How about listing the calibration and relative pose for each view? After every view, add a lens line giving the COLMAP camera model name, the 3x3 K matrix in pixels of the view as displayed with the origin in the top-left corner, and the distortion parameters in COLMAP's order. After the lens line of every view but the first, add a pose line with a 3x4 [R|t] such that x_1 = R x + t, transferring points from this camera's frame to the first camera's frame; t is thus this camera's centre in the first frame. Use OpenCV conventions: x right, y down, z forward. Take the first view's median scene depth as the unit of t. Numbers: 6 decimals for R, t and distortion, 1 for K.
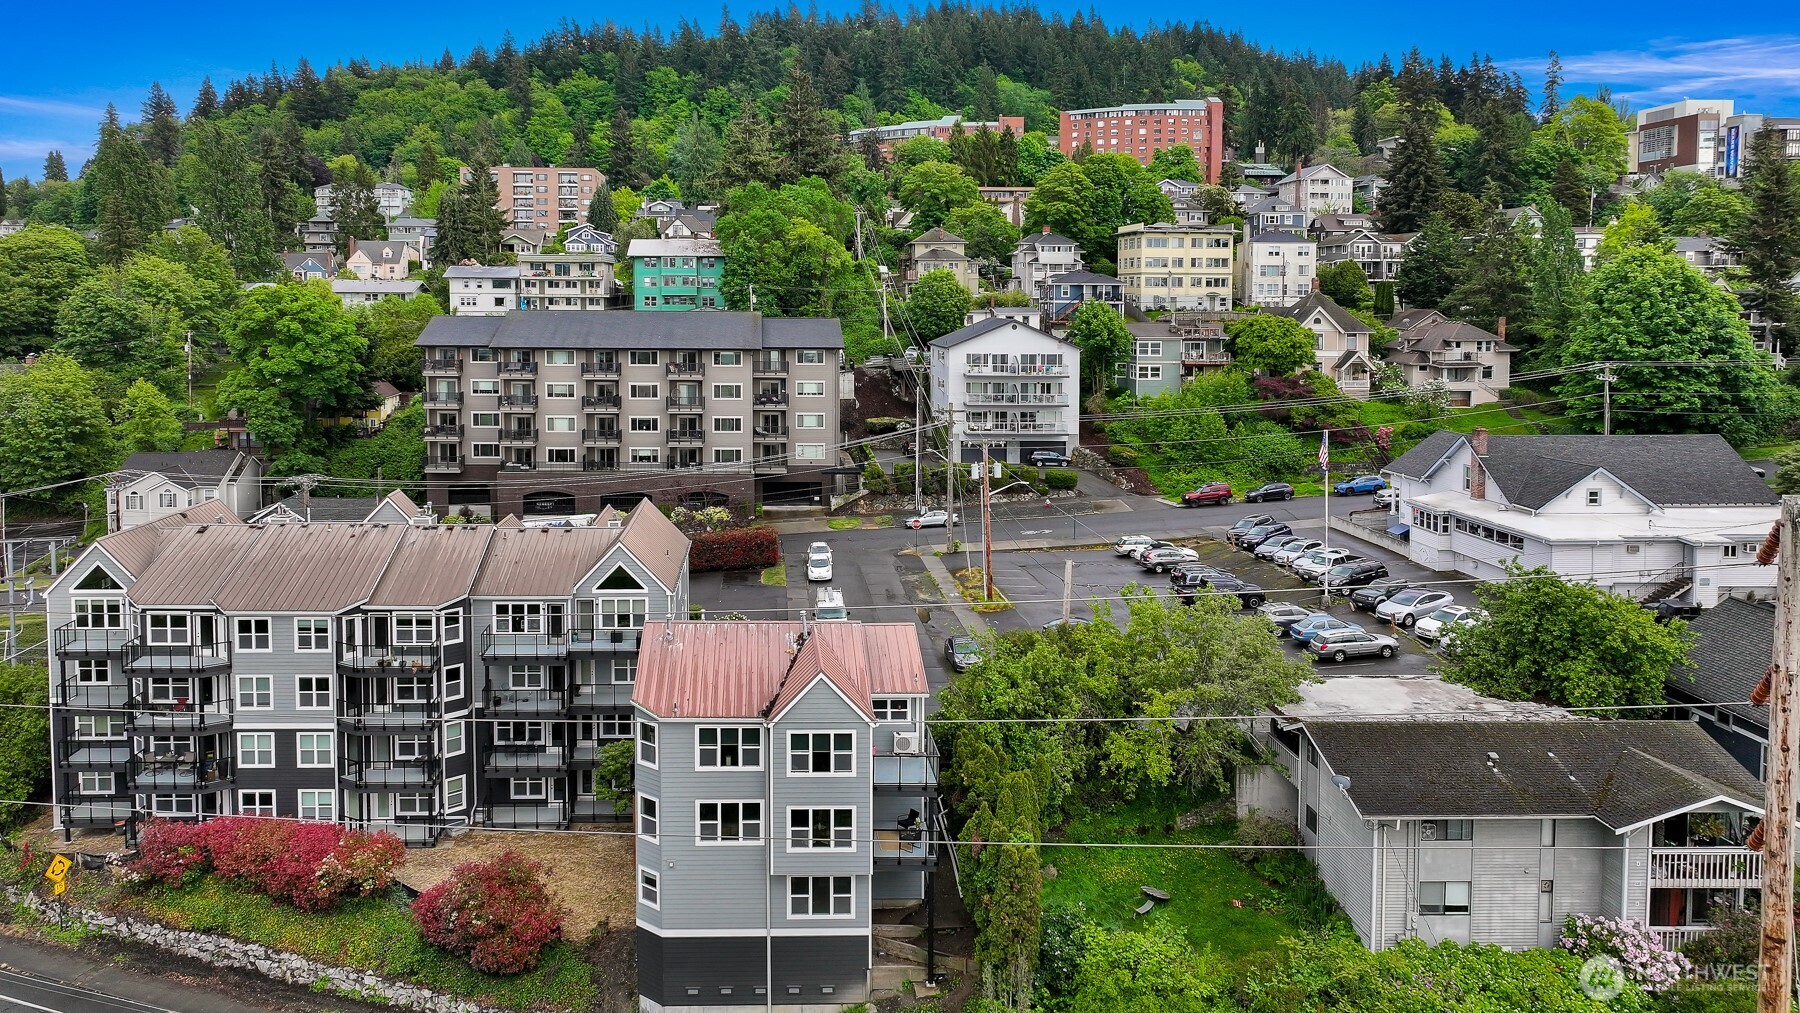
lens RADIAL K [[1318.7, 0, 766.2], [0, 1318.7, 367.5], [0, 0, 1]] dist [0.007211, 0.004701]
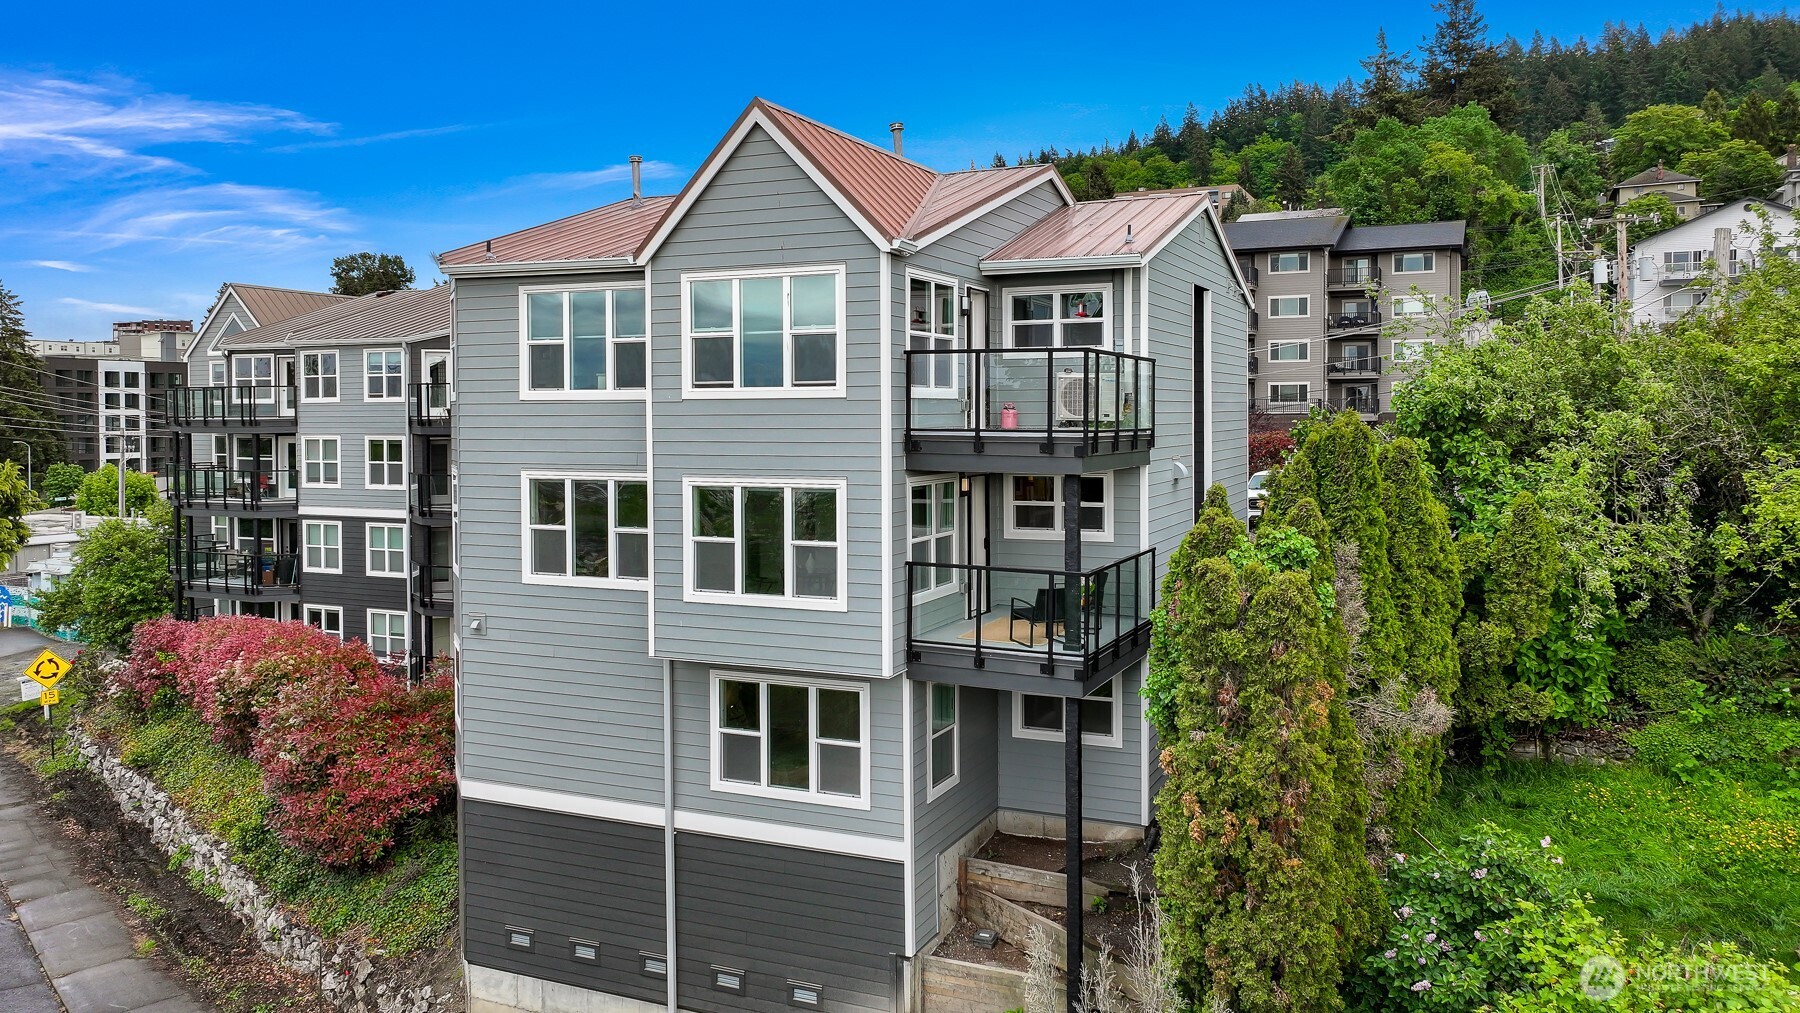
lens RADIAL K [[1290.5, 0, 913.5], [0, 1290.5, 432.9], [0, 0, 1]] dist [0.005537, 0.004258]
pose [[0.907907, 0.002936, -0.419161, 0.083610], [-0.020231, 0.999117, -0.036822, 0.119611], [0.418683, 0.041911, 0.907165, 0.248349]]
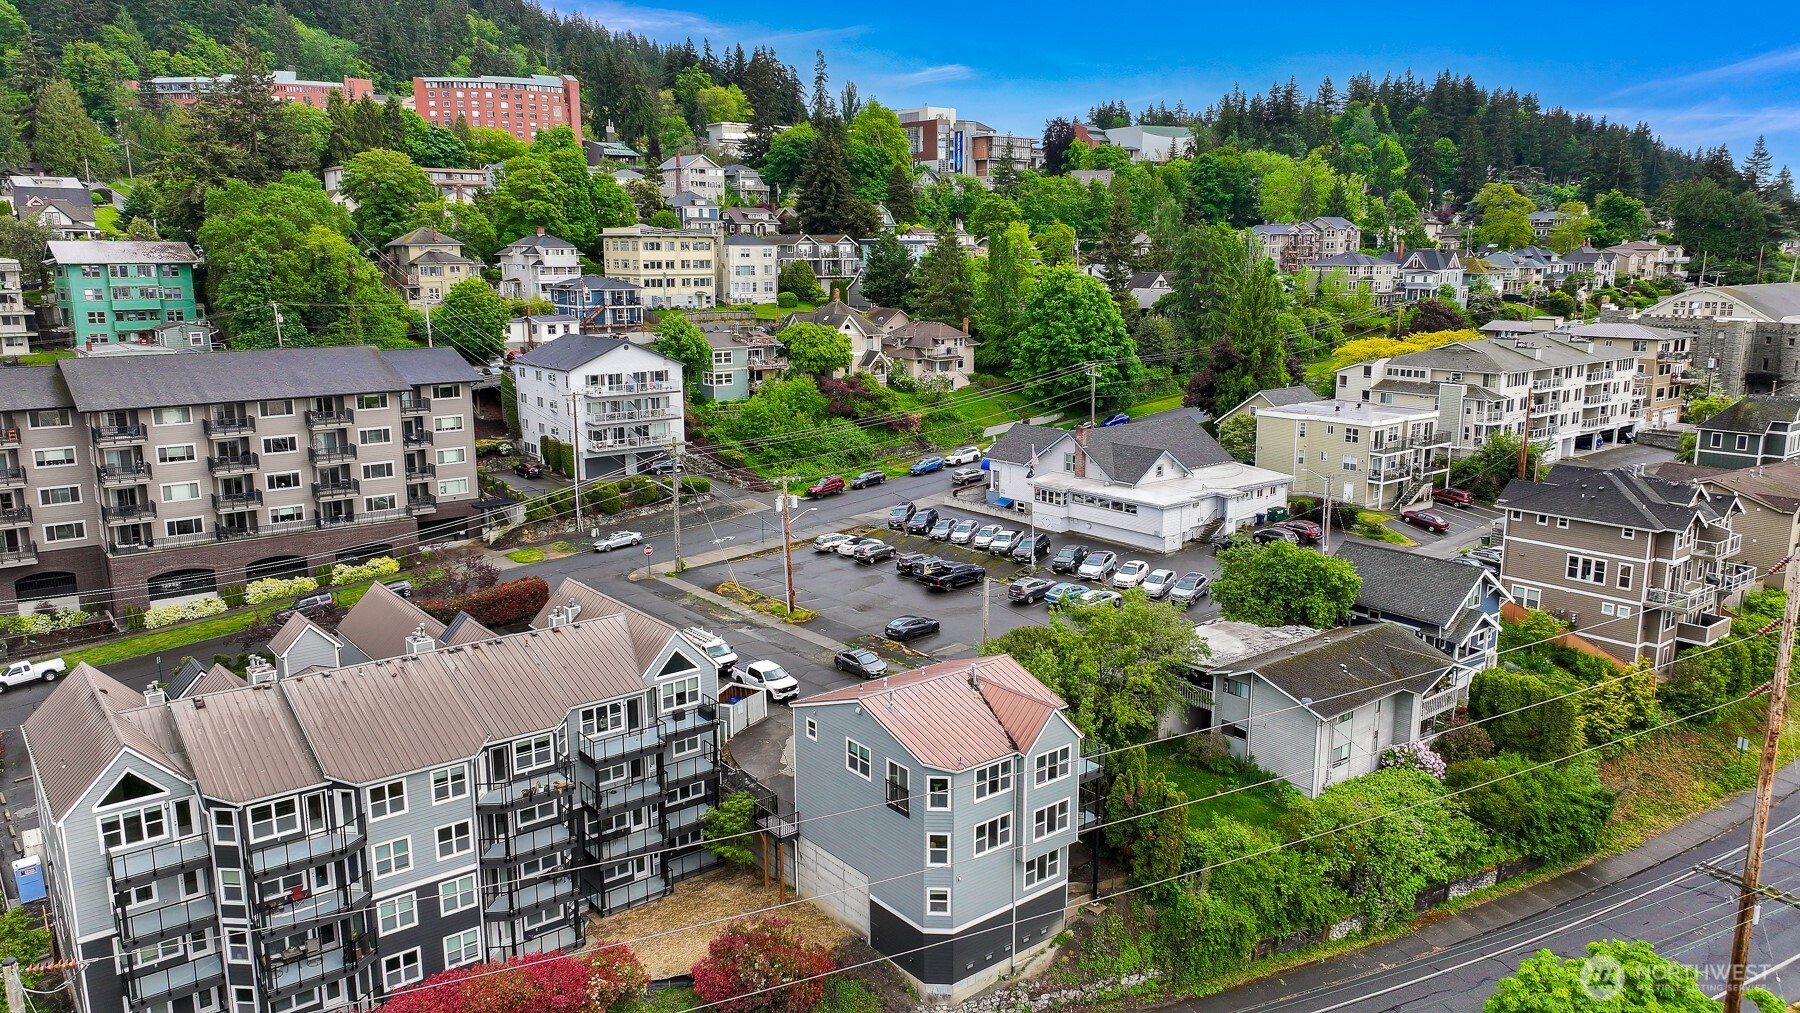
lens RADIAL K [[1304.9, 0, 900.0], [0, 1304.9, 506.5], [0, 0, 1]] dist [0.005923, 0.010069]
pose [[0.786672, -0.128737, 0.603800, -0.304467], [0.039091, 0.986441, 0.159391, -0.066541], [-0.616133, -0.101785, 0.781038, 0.031318]]
